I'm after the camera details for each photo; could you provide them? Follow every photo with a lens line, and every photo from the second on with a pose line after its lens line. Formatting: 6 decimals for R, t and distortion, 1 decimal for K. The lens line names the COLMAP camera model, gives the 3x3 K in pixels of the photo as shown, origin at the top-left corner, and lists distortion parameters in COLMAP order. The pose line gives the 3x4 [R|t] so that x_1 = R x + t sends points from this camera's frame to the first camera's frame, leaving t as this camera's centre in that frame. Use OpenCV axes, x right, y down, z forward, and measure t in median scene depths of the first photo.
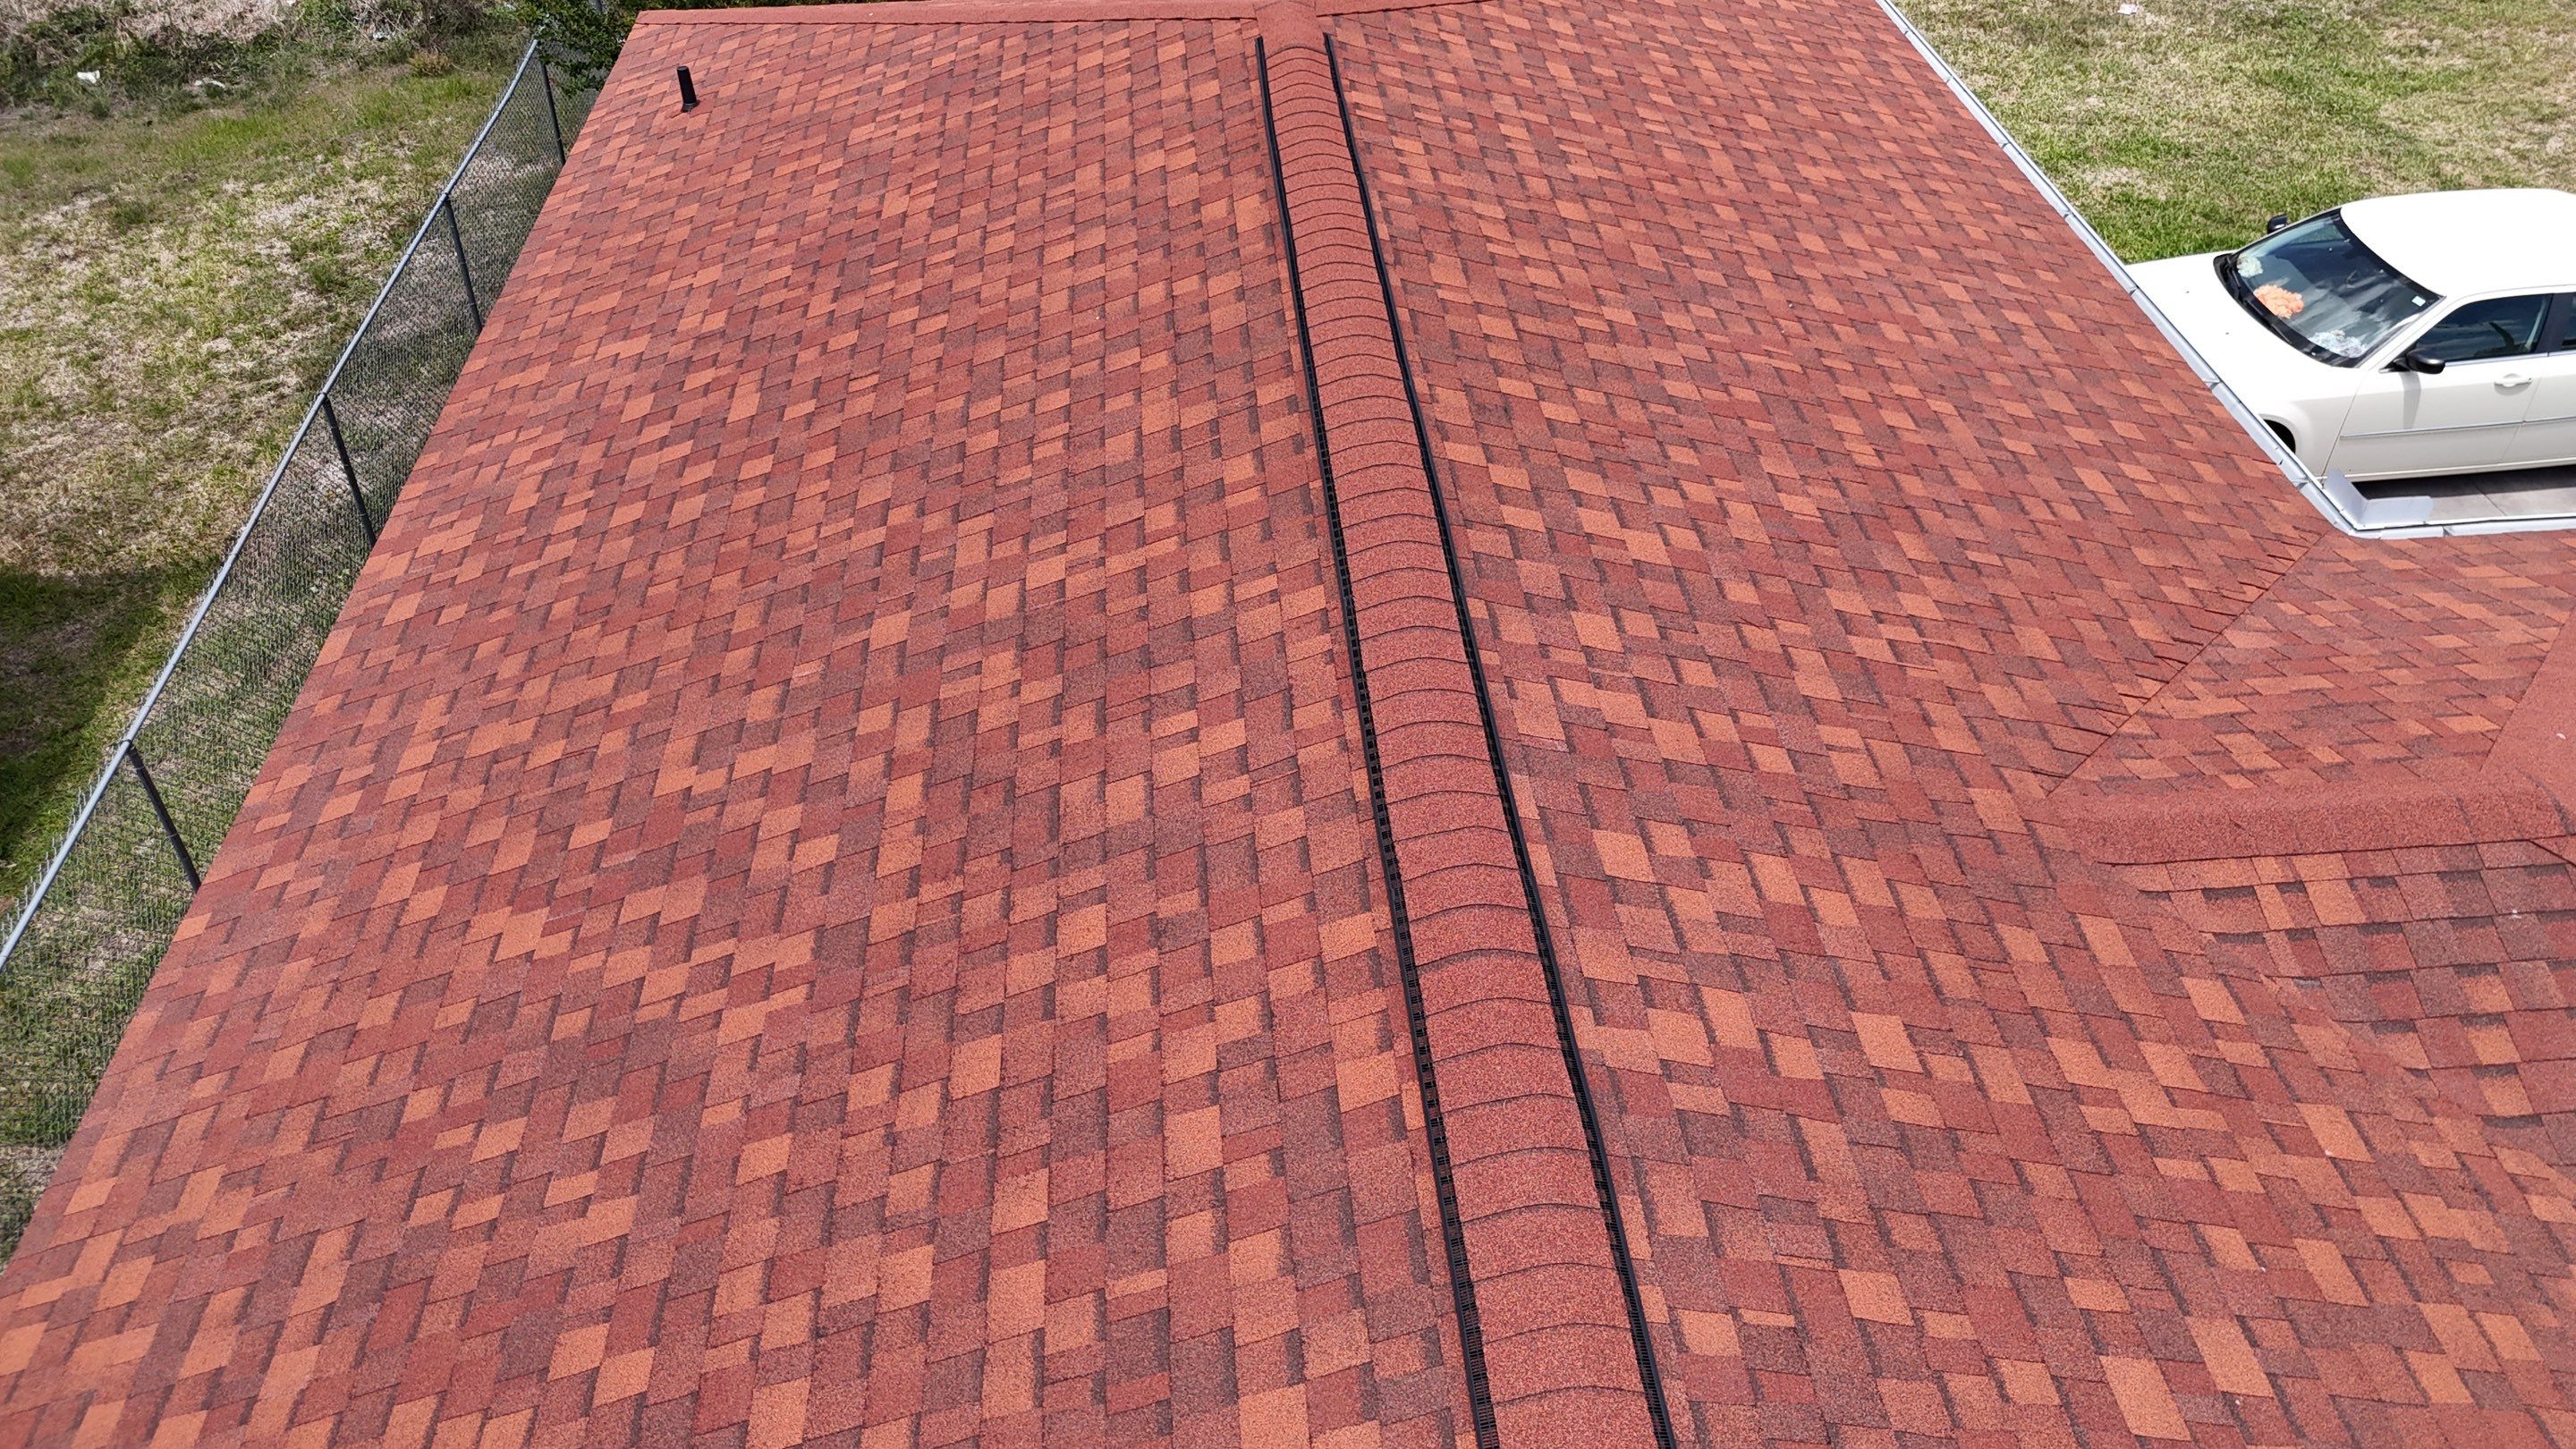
lens RADIAL K [[1888.7, 0, 1288.8], [0, 1888.7, 733.9], [0, 0, 1]] dist [0.095382, -0.106422]
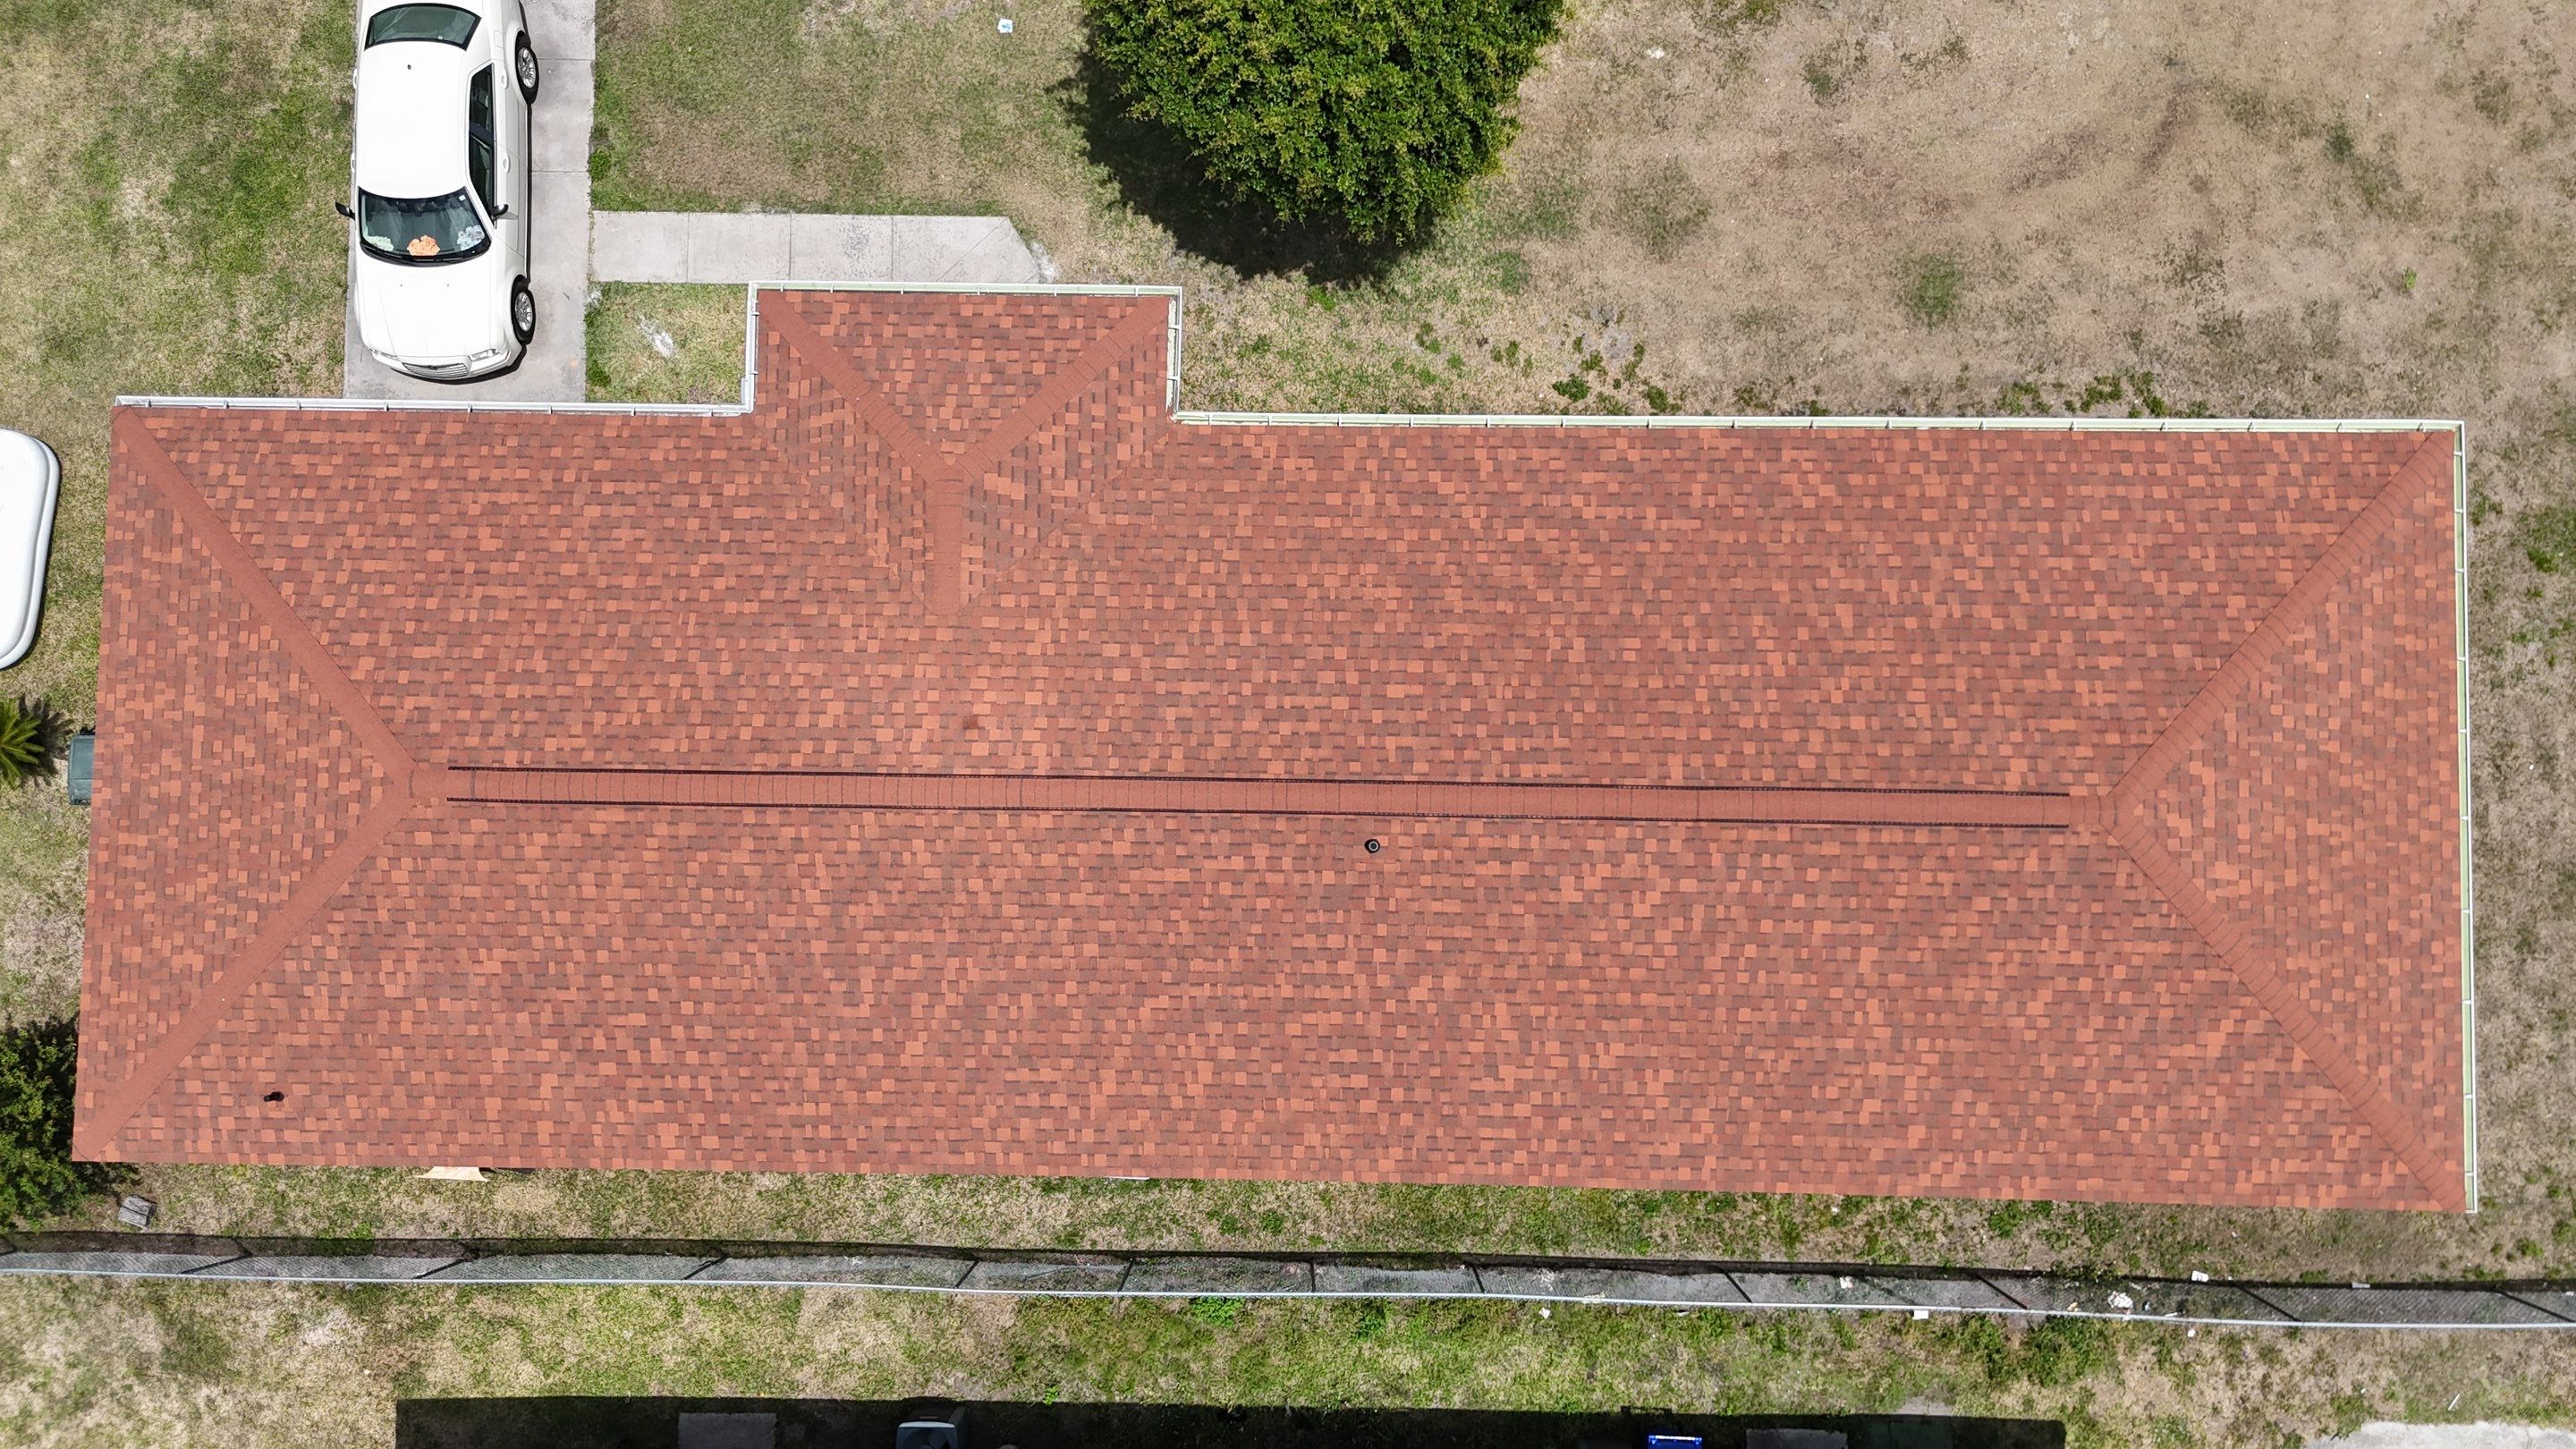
lens RADIAL K [[1898.4, 0, 1281.8], [0, 1898.4, 721.6], [0, 0, 1]] dist [0.076115, -0.077390]
pose [[0.090489, -0.992989, 0.076052, -0.013076], [0.663351, 0.117056, 0.739096, -2.190367], [-0.742817, -0.016431, 0.669293, -1.904329]]
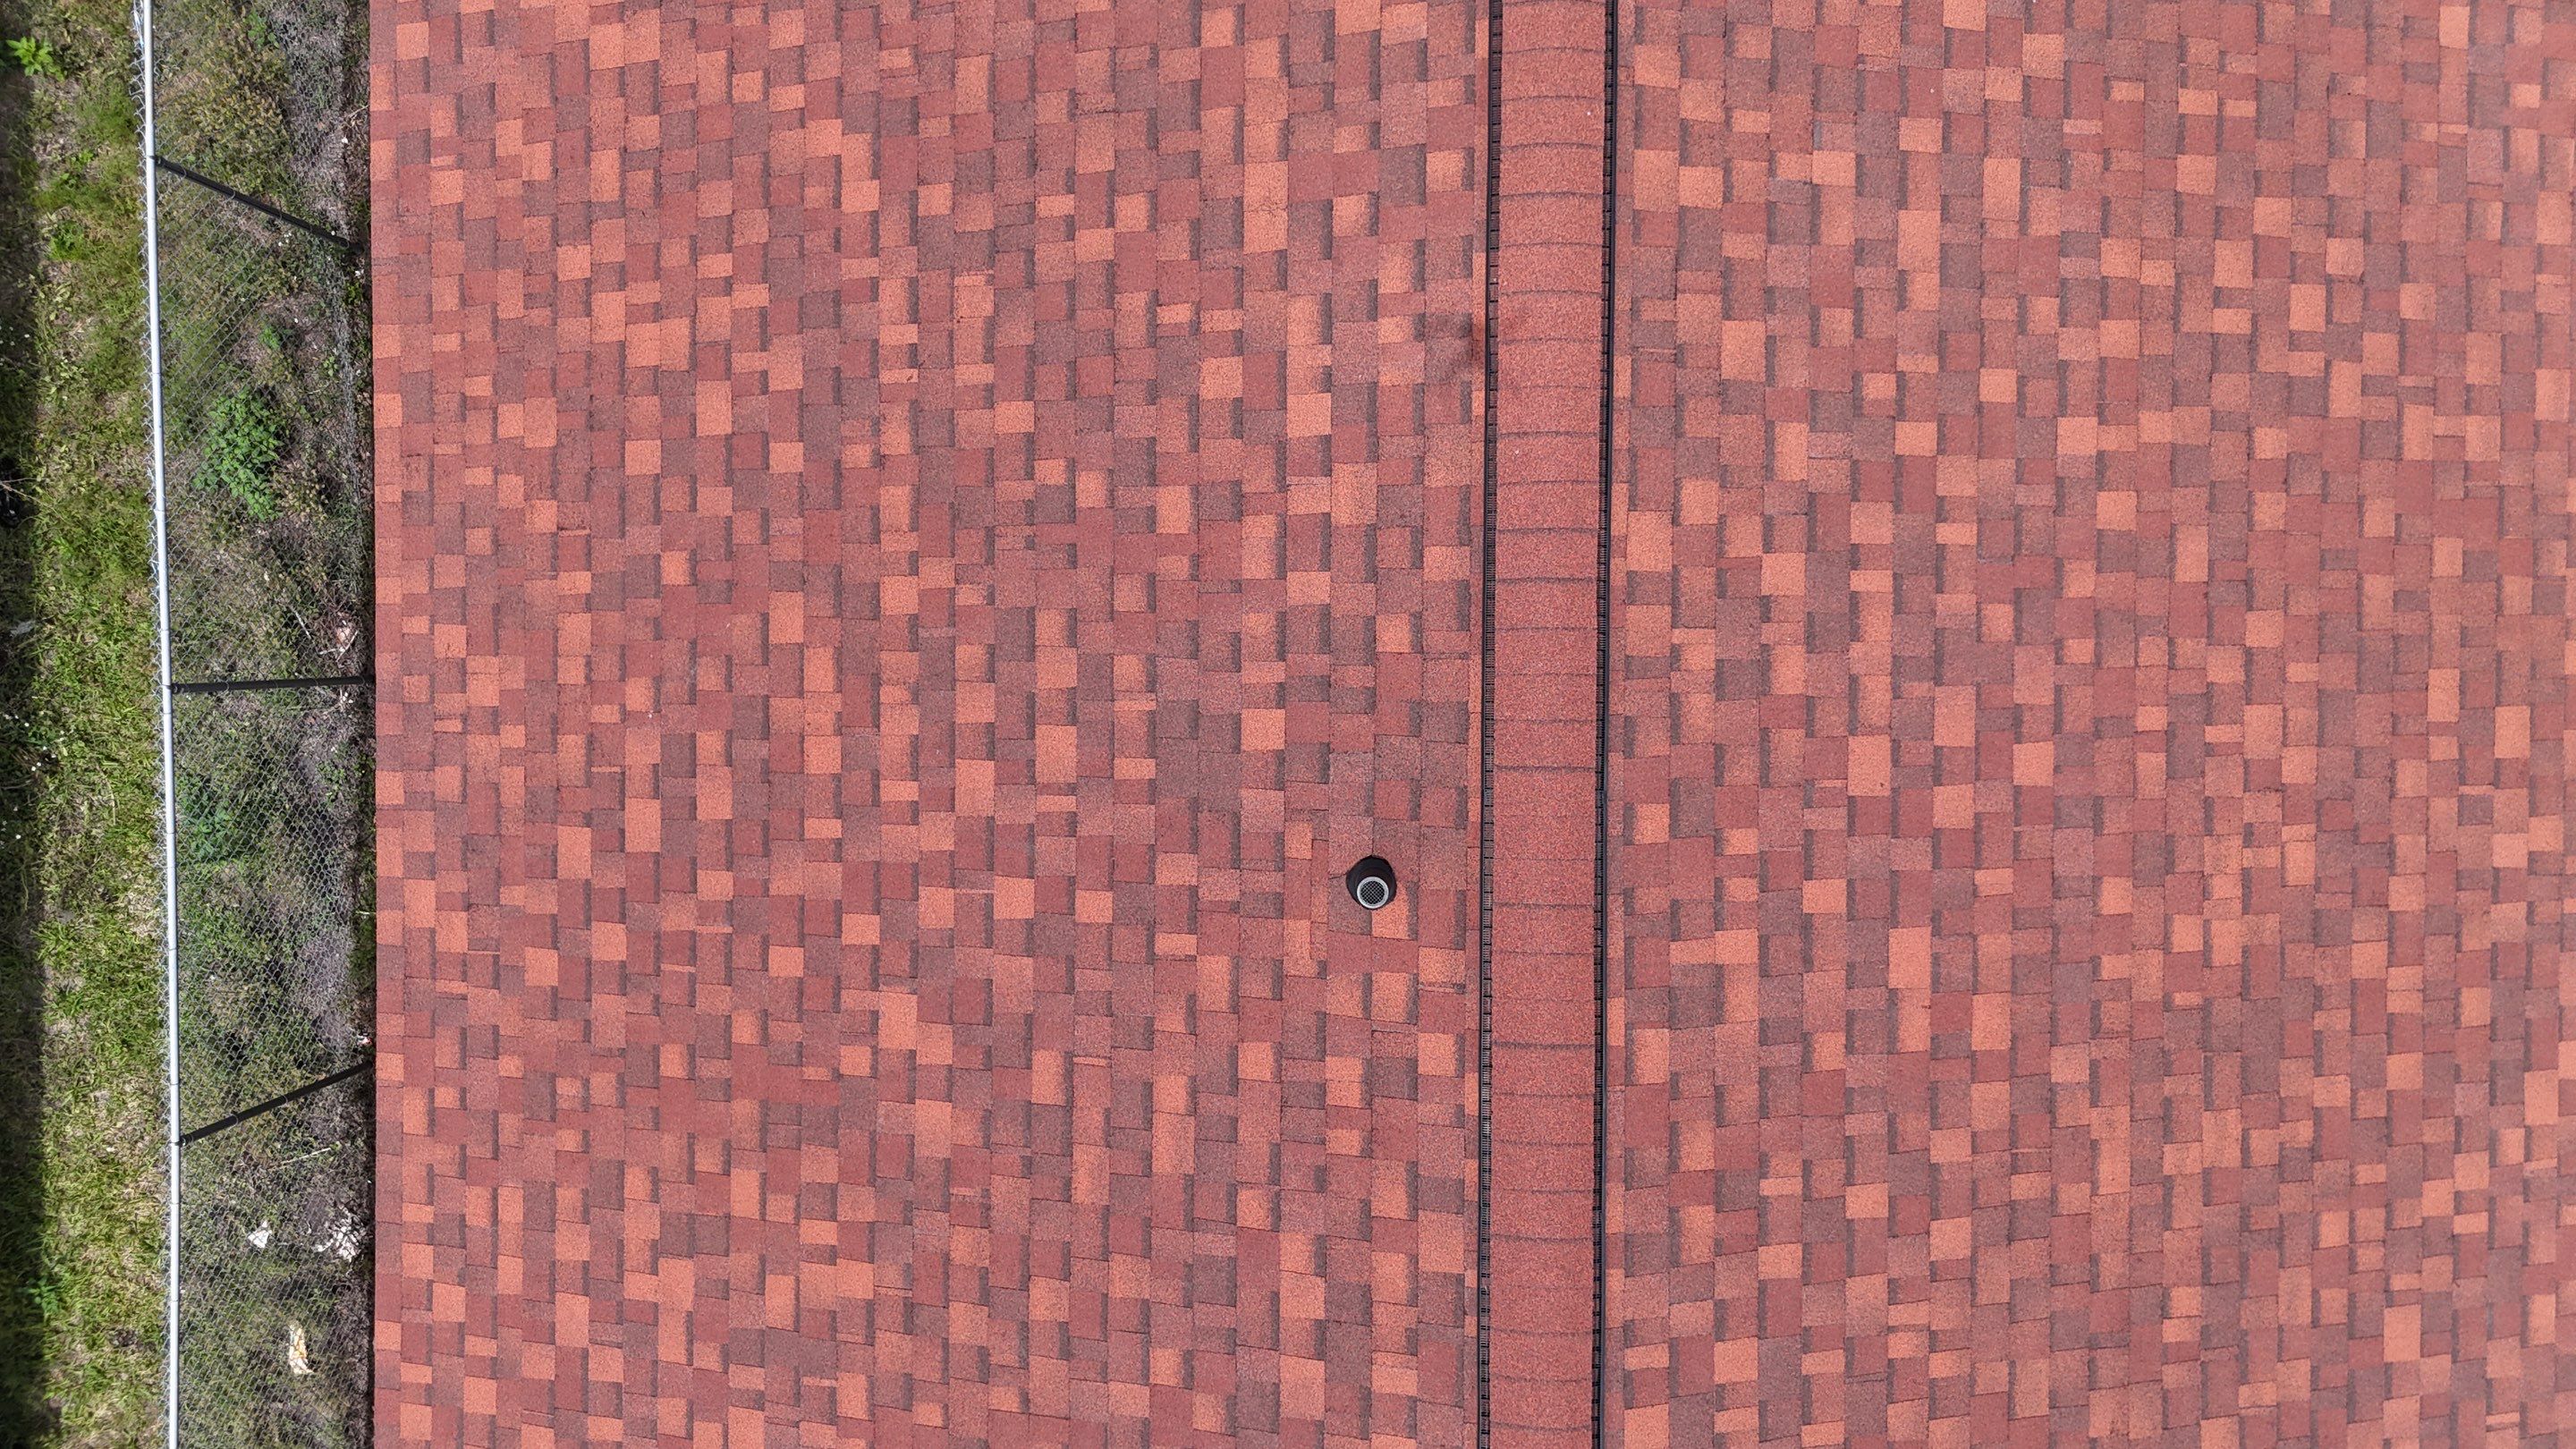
lens RADIAL K [[1898.4, 0, 1281.8], [0, 1898.4, 721.6], [0, 0, 1]] dist [0.076115, -0.077390]
pose [[0.996674, 0.079888, -0.016061, 0.001477], [-0.038322, 0.633474, 0.772815, -0.290840], [0.071913, -0.769629, 0.634429, -0.262116]]
